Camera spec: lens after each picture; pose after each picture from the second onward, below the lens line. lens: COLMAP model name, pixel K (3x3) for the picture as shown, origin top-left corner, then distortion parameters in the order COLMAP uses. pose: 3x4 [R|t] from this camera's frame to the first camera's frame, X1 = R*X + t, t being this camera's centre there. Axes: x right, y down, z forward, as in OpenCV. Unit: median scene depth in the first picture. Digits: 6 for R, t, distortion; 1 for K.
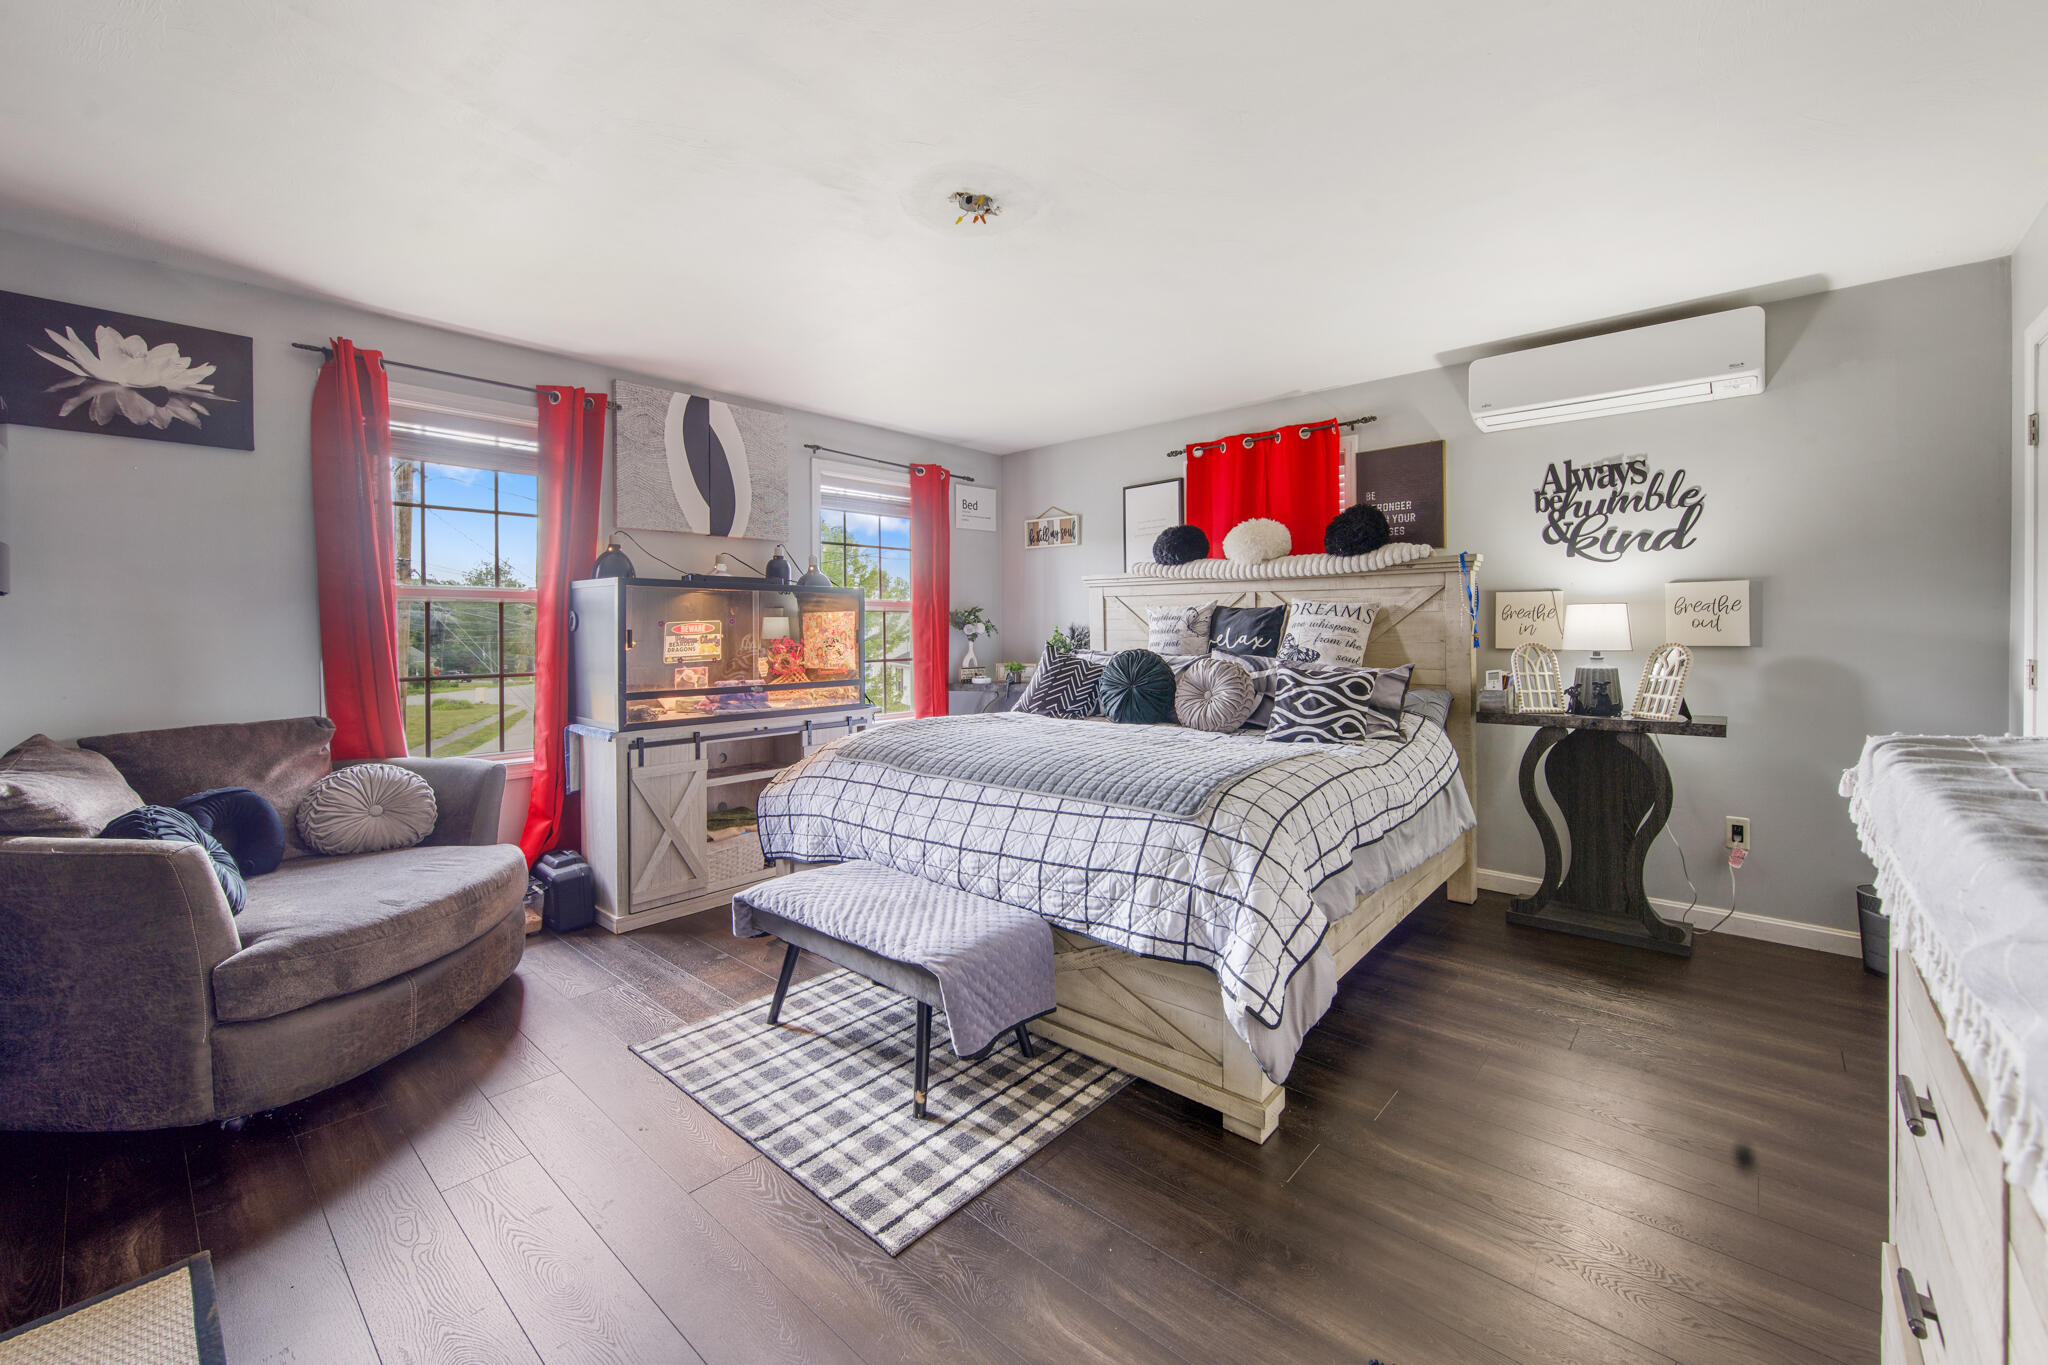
lens RADIAL K [[826.4, 0, 1023.2], [0, 826.4, 628.3], [0, 0, 1]] dist [-0.001586, -0.000053]
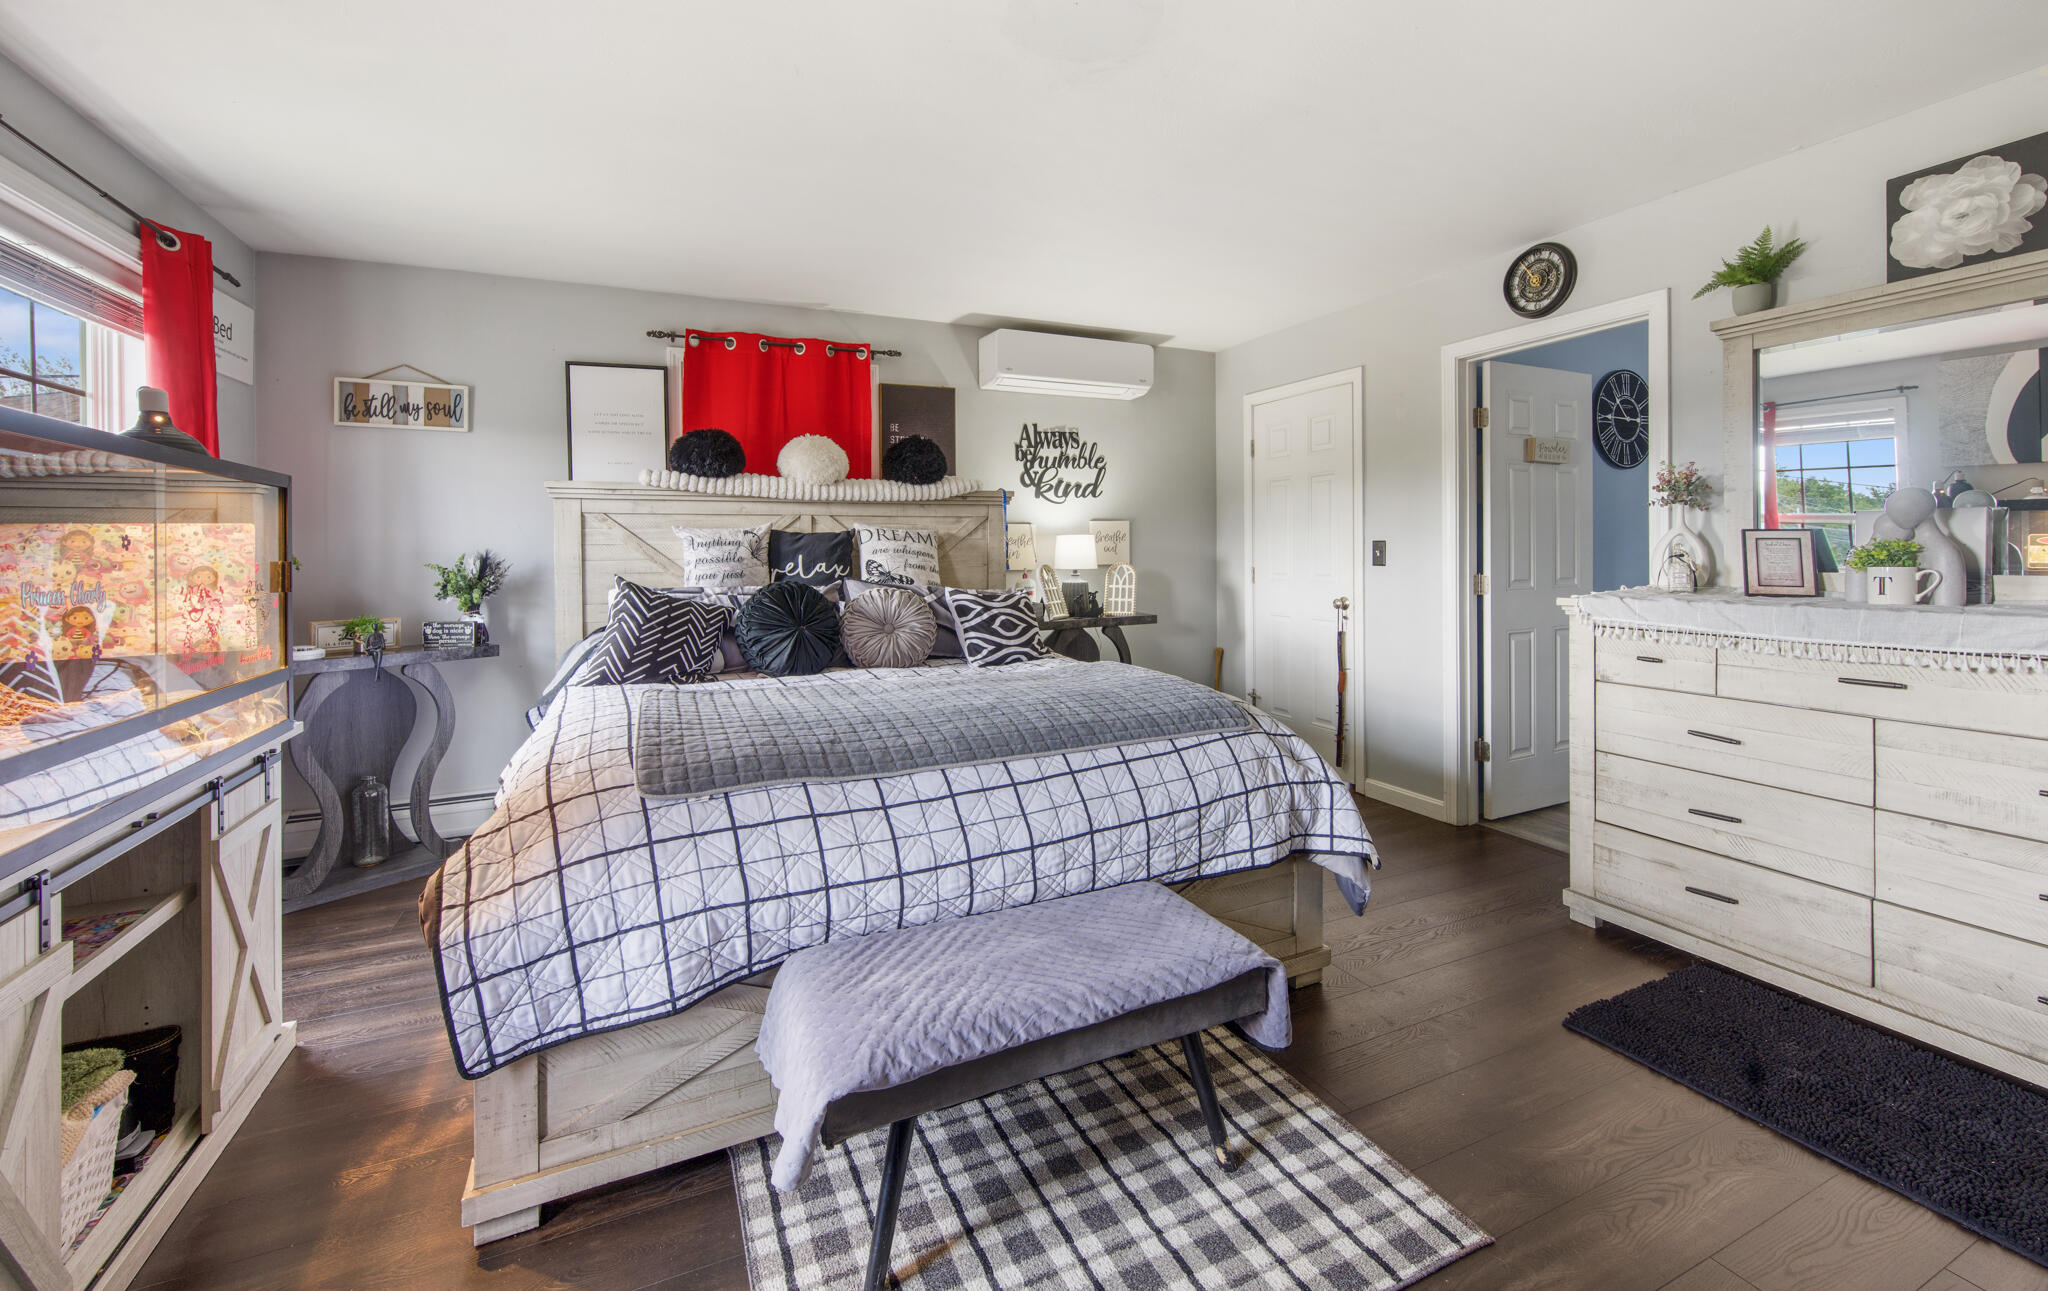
lens RADIAL K [[833.6, 0, 1022.2], [0, 833.6, 547.4], [0, 0, 1]] dist [-0.000182, -0.000254]
pose [[0.400519, 0.002556, 0.916285, -0.557279], [0.009685, 0.999928, -0.007023, -0.000060], [-0.916237, 0.011687, 0.400465, 0.507874]]
